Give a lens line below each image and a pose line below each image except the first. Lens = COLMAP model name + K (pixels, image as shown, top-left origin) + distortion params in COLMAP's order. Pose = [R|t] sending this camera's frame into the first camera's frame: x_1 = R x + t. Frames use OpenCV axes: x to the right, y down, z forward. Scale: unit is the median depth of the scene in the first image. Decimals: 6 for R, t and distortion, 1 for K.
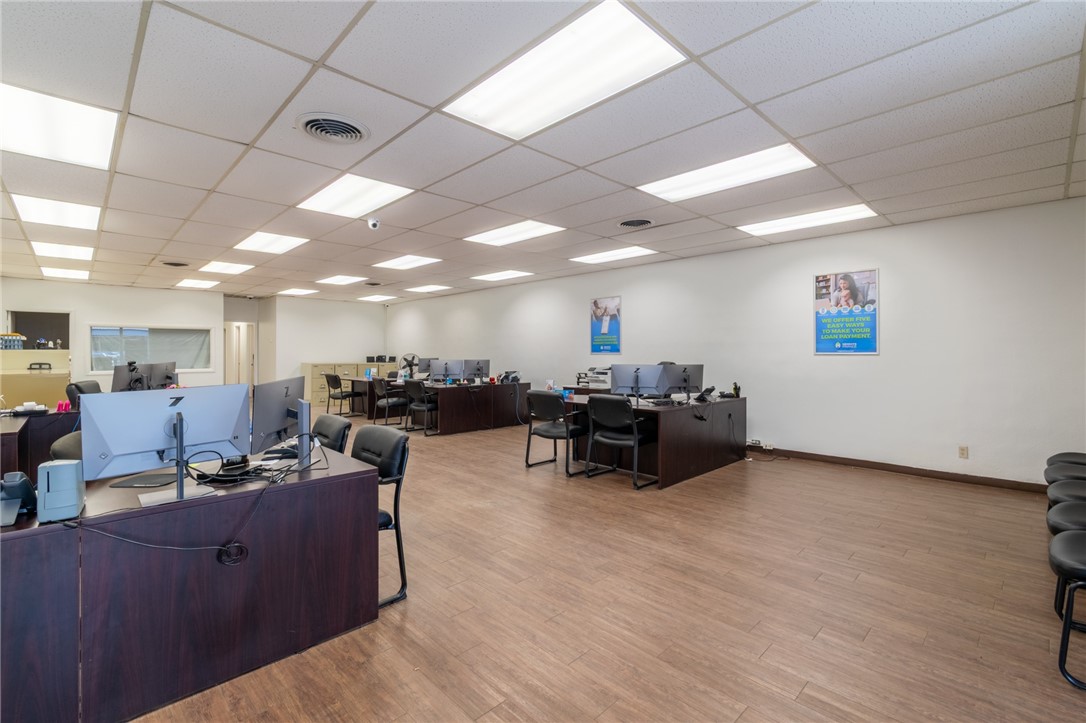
lens RADIAL K [[489.6, 0, 545.3], [0, 489.6, 353.1], [0, 0, 1]] dist [0.004658, -0.000059]
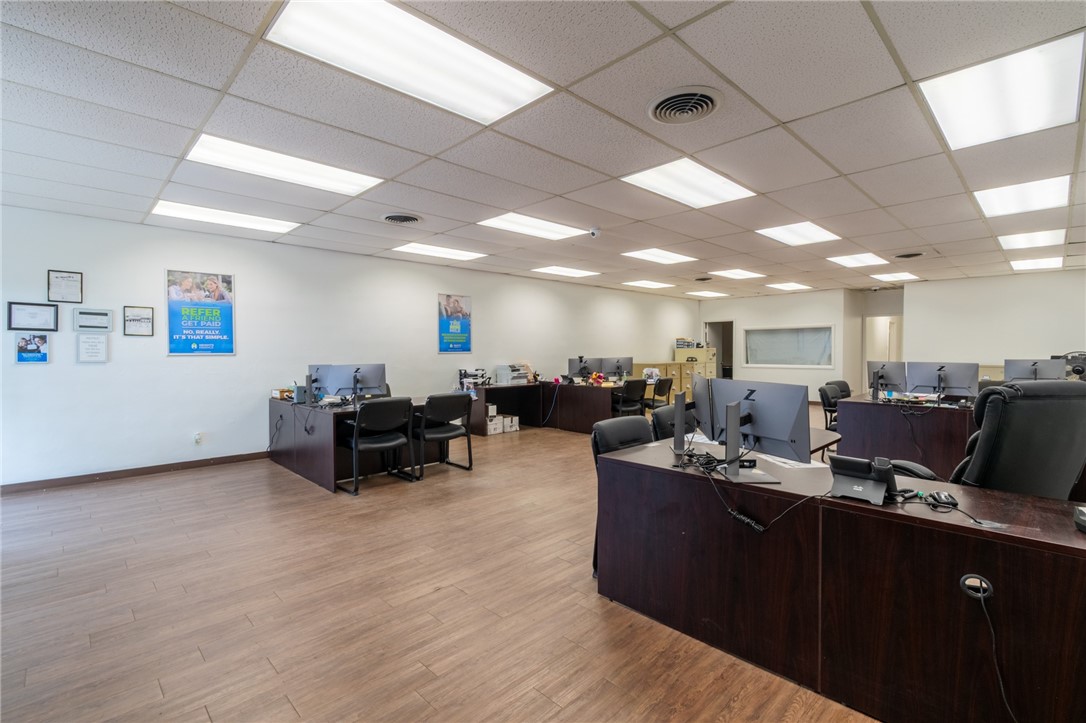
lens RADIAL K [[489.6, 0, 534.7], [0, 489.6, 358.2], [0, 0, 1]] dist [0.004658, -0.000059]
pose [[-0.010967, 0.016874, -0.999797, 0.800961], [0.000799, 0.999857, 0.016866, -0.003534], [0.999940, -0.000614, -0.010979, 0.939691]]
